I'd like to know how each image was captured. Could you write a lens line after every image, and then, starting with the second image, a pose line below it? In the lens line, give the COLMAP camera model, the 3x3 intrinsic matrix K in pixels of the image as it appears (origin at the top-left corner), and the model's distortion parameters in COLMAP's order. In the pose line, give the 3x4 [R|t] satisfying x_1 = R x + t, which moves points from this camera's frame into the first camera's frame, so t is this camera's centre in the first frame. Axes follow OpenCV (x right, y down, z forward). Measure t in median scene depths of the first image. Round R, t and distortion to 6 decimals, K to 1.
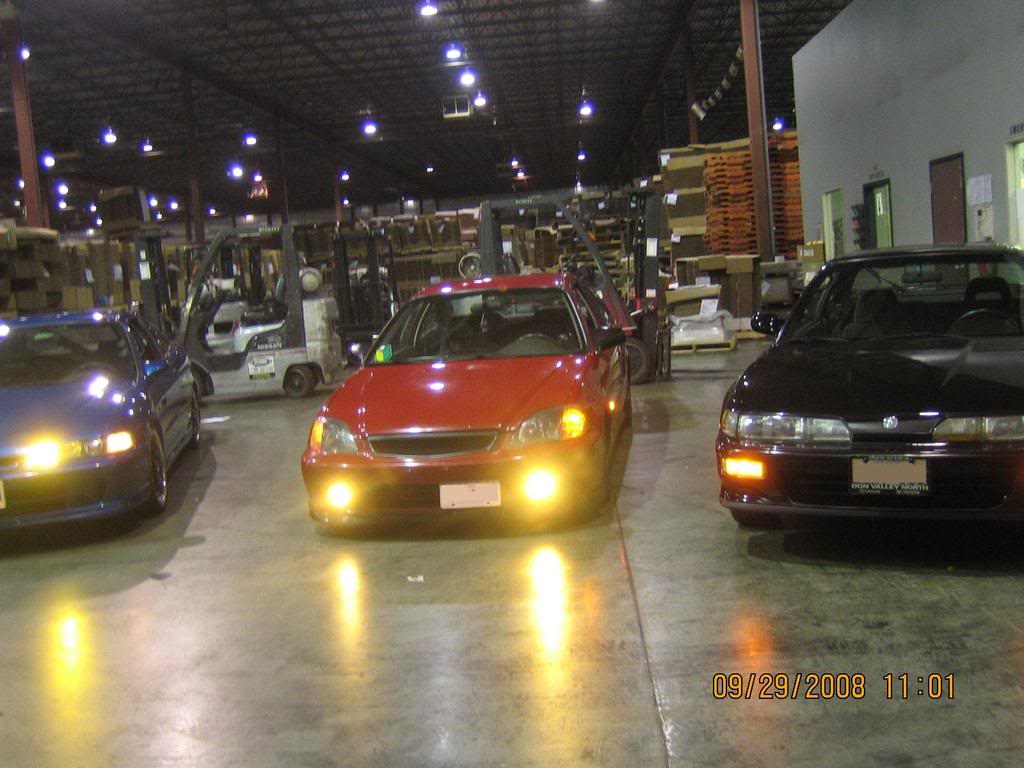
lens RADIAL K [[1063.6, 0, 514.8], [0, 1063.6, 378.0], [0, 0, 1]] dist [-0.157263, 0.197718]
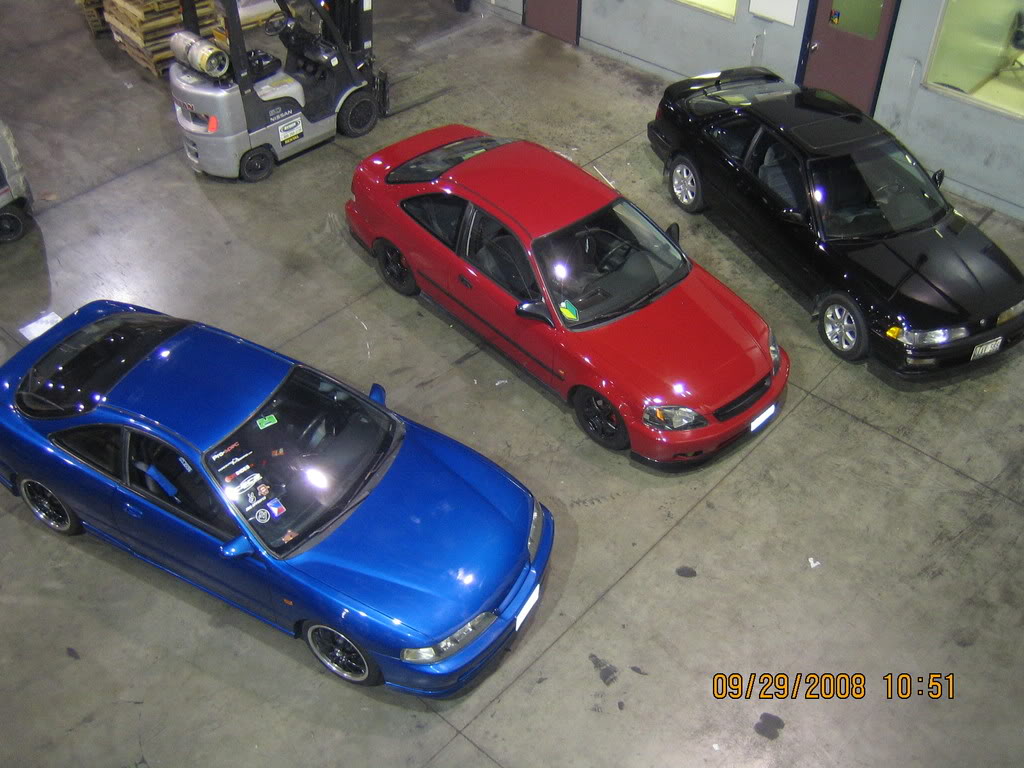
lens RADIAL K [[1063.6, 0, 514.8], [0, 1063.6, 378.0], [0, 0, 1]] dist [-0.157263, 0.197718]
pose [[0.629200, -0.454369, 0.630600, -0.331835], [0.024445, 0.822496, 0.568246, -0.223973], [-0.776859, -0.342125, 0.528621, 0.128495]]
